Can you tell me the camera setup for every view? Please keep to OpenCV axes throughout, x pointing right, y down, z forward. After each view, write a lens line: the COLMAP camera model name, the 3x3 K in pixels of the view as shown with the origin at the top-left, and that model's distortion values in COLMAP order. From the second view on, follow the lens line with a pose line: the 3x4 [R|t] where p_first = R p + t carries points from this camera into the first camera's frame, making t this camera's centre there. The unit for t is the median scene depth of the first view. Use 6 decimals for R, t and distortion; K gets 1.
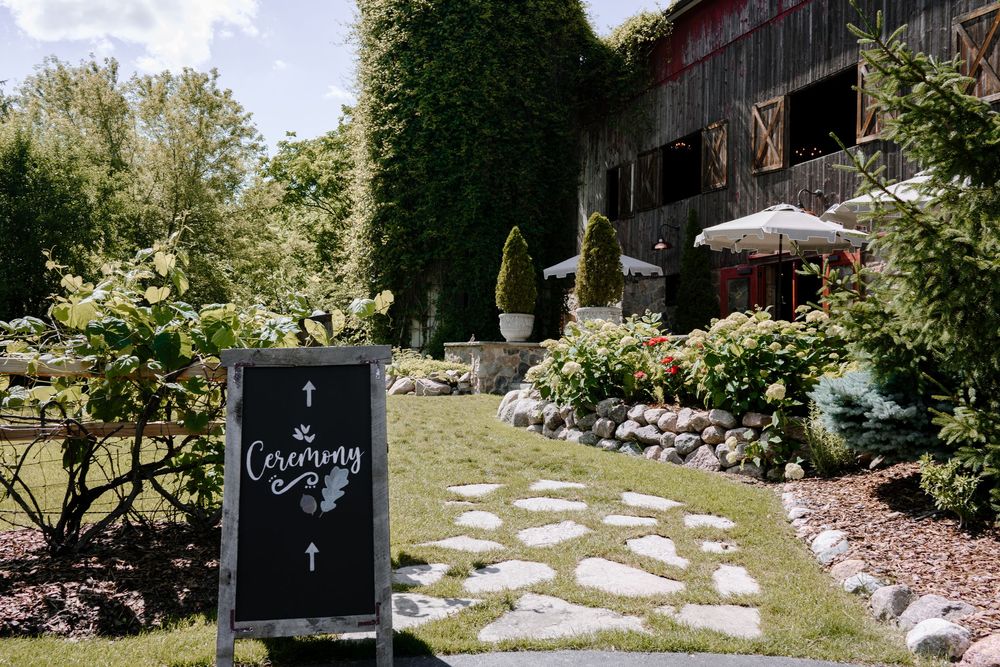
lens RADIAL K [[833.3, 0, 500.5], [0, 833.3, 334.2], [0, 0, 1]] dist [0.005869, -0.005627]
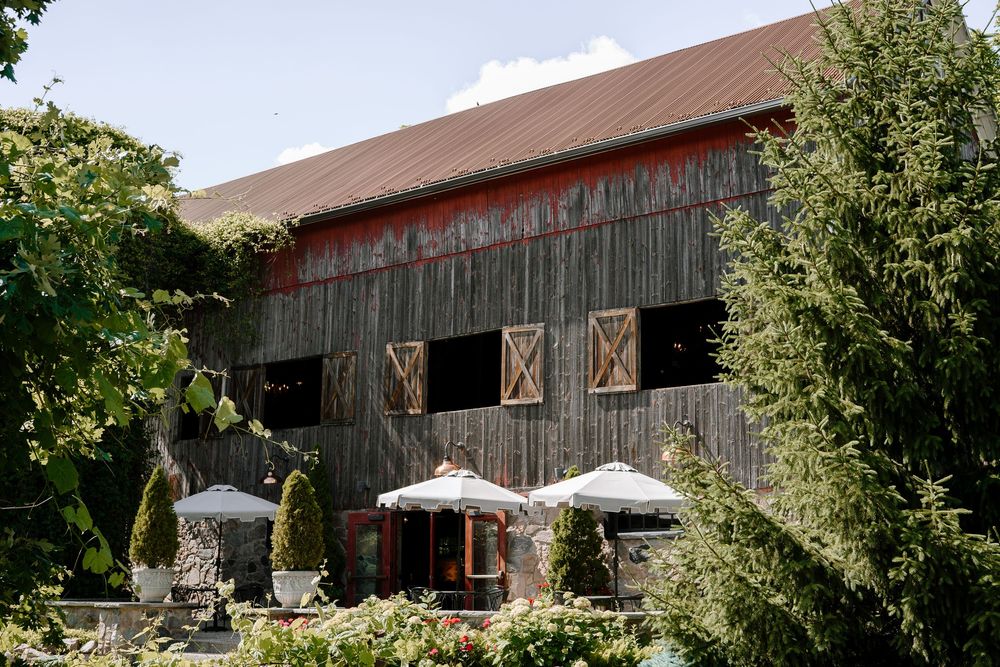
lens RADIAL K [[1187.0, 0, 499.5], [0, 1187.0, 332.9], [0, 0, 1]] dist [-0.002652, 0.000000]
pose [[0.849168, 0.098984, 0.518763, -0.307886], [-0.006758, 0.984235, -0.176737, -0.045207], [-0.528079, 0.146573, 0.836450, -0.225814]]
